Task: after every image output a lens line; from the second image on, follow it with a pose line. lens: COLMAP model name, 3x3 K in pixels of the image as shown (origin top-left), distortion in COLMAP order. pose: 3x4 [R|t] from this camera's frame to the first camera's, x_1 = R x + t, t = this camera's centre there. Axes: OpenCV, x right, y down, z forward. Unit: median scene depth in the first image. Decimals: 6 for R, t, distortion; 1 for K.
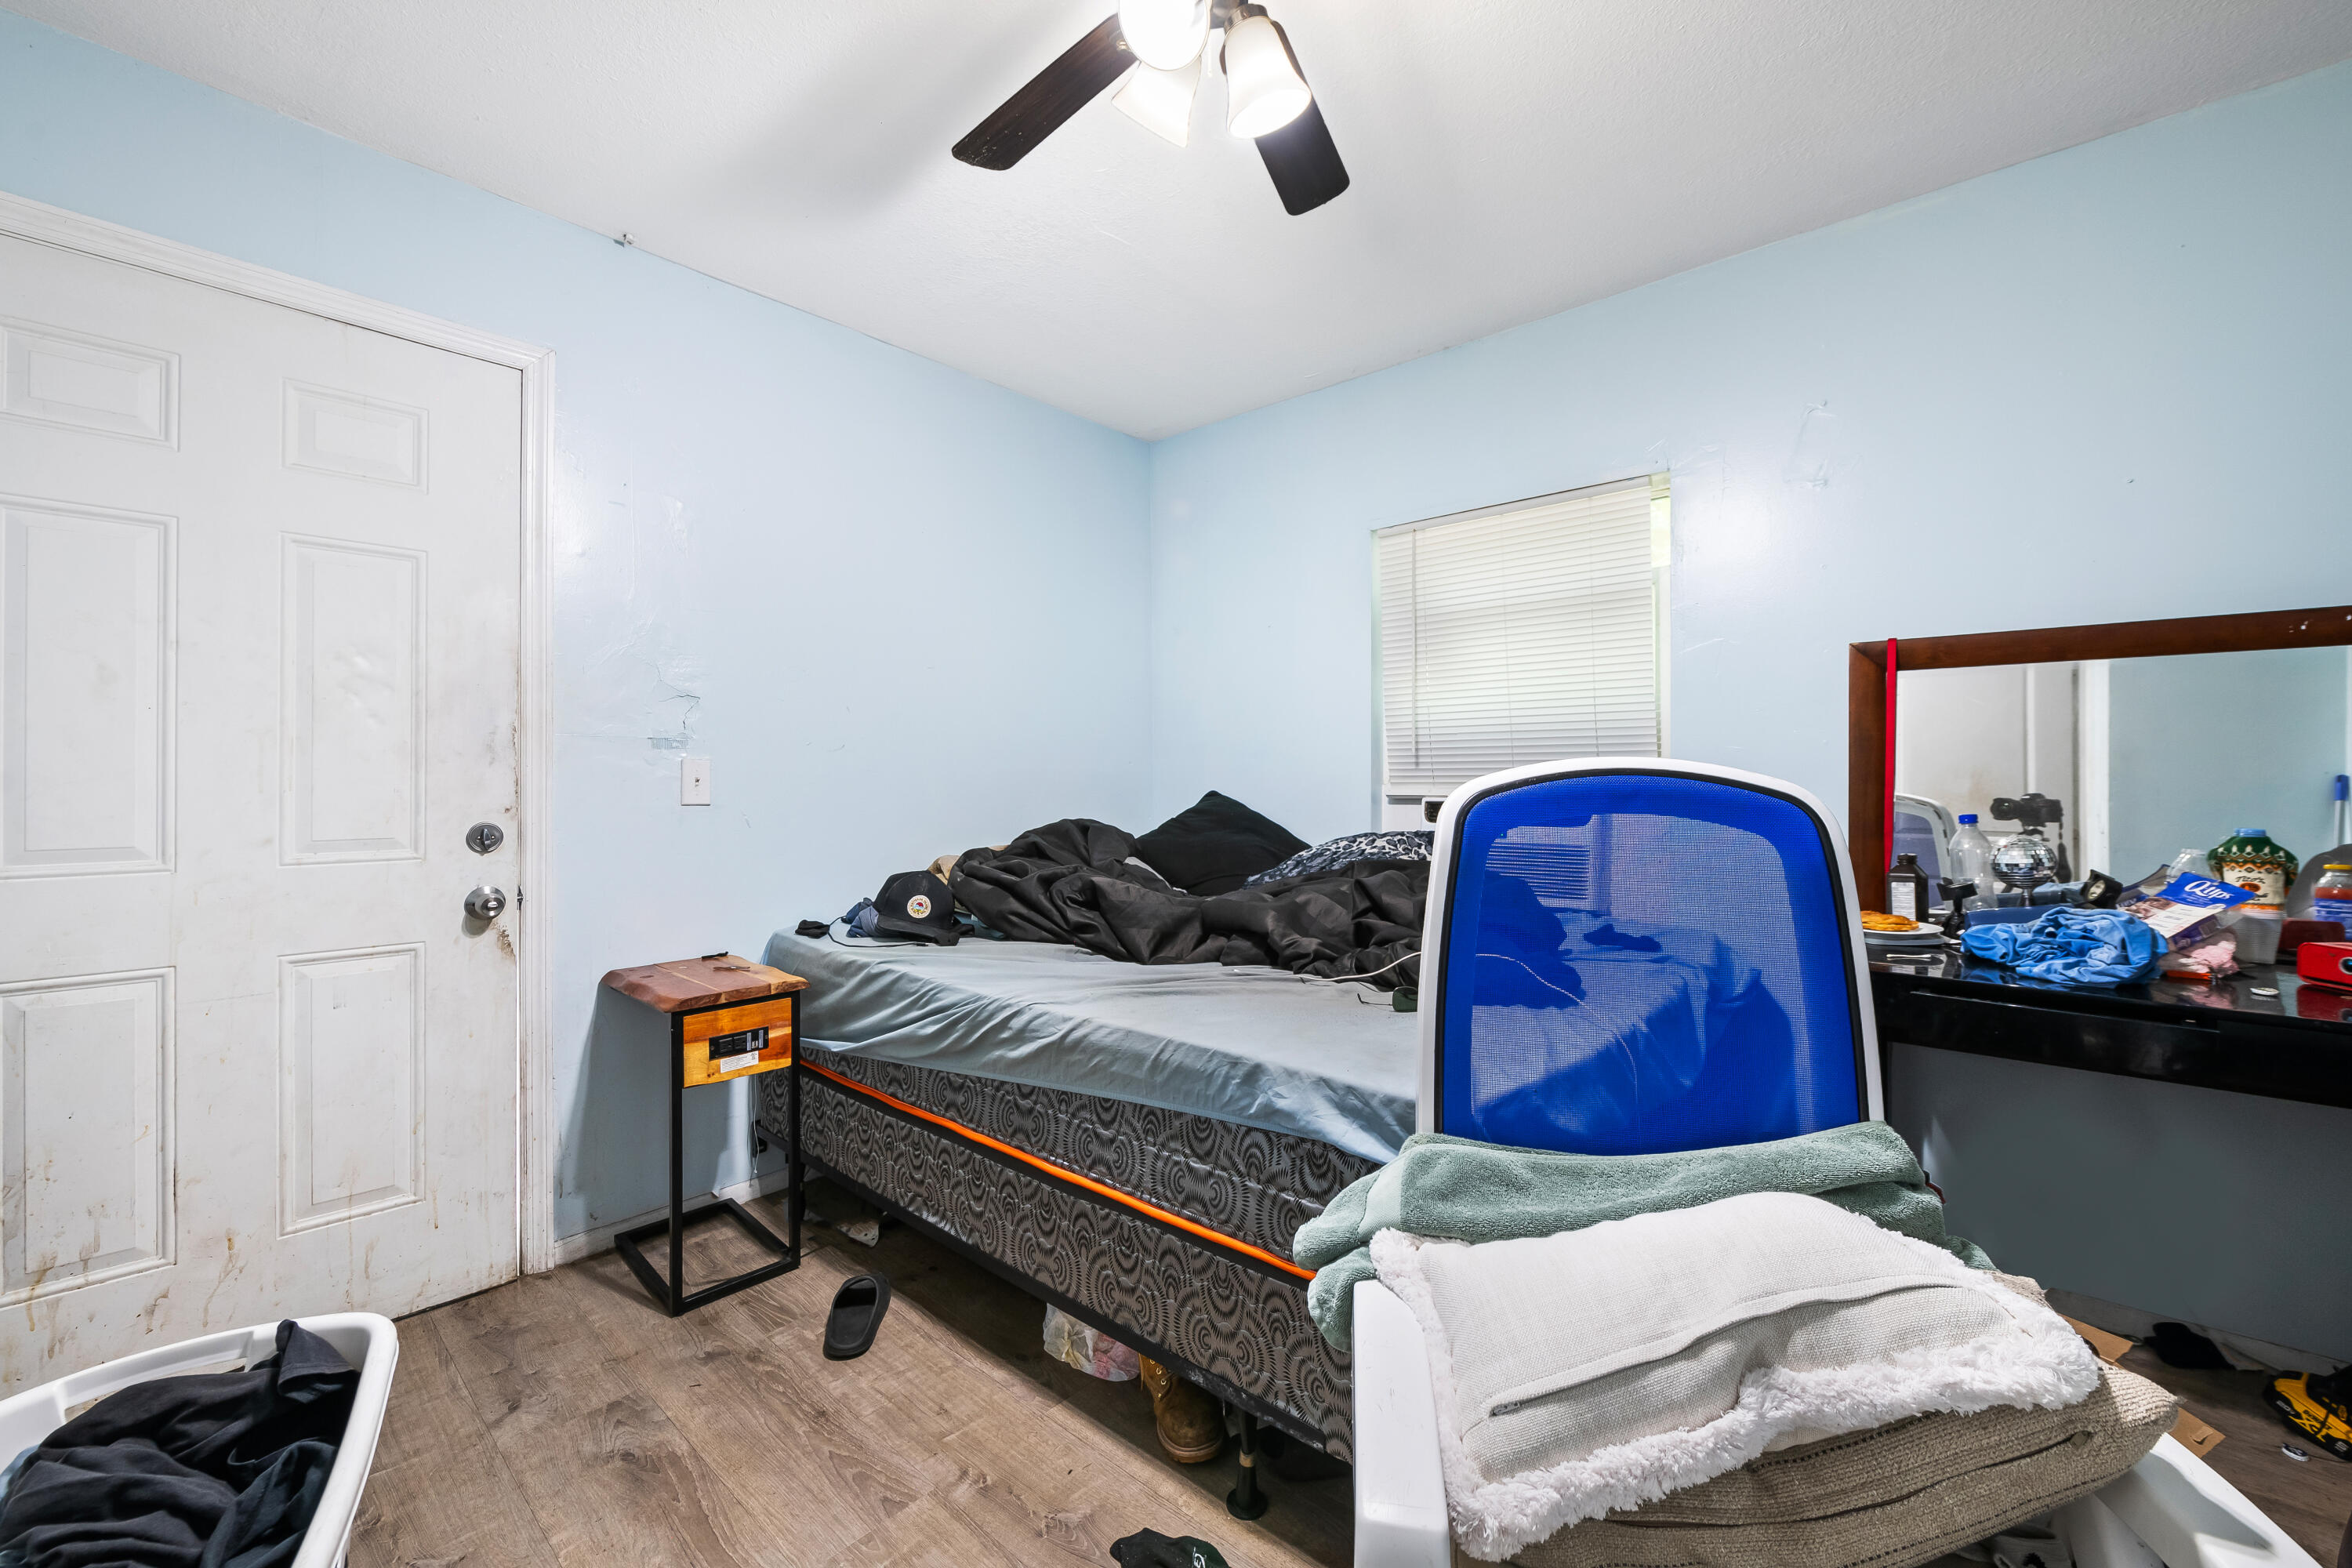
lens RADIAL K [[925.4, 0, 1190.4], [0, 925.4, 762.5], [0, 0, 1]] dist [-0.011967, -0.000465]
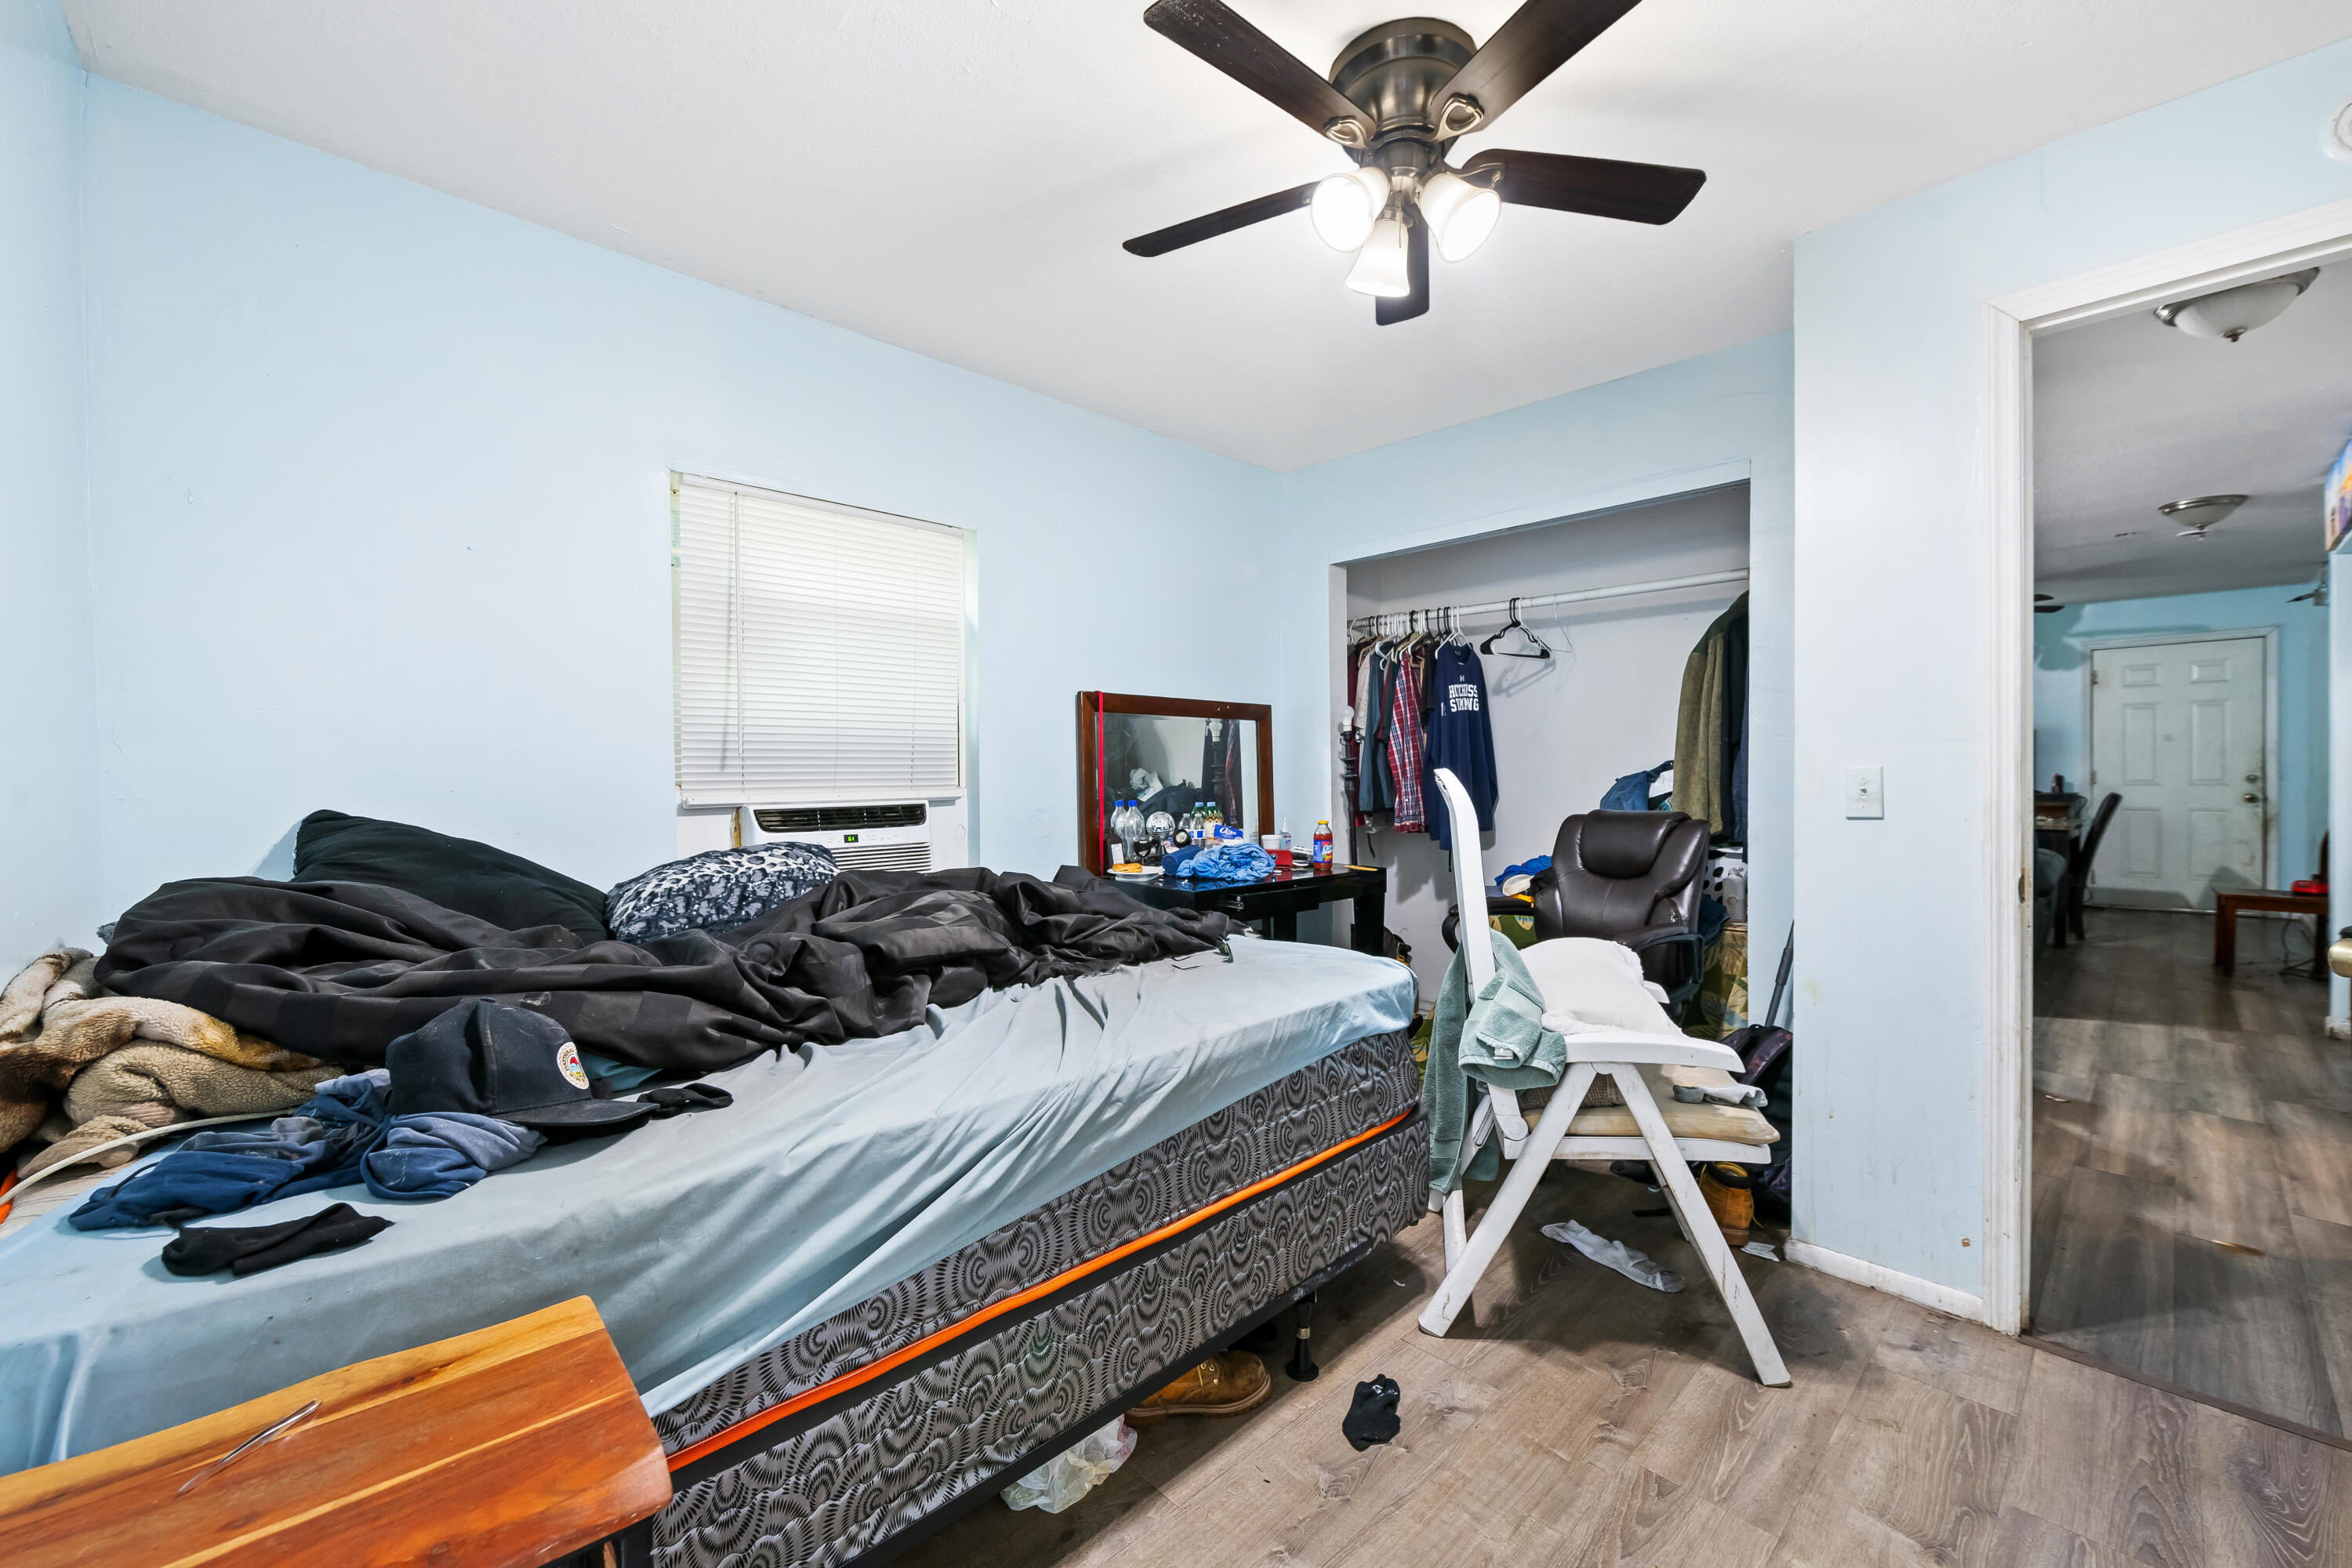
lens RADIAL K [[933.2, 0, 1176.0], [0, 933.2, 784.0], [0, 0, 1]] dist [-0.014948, -0.000095]
pose [[0.090297, -0.009281, 0.995872, -1.022997], [-0.006355, 0.999931, 0.009895, 0.008492], [-0.995895, -0.007222, 0.090232, 0.917098]]
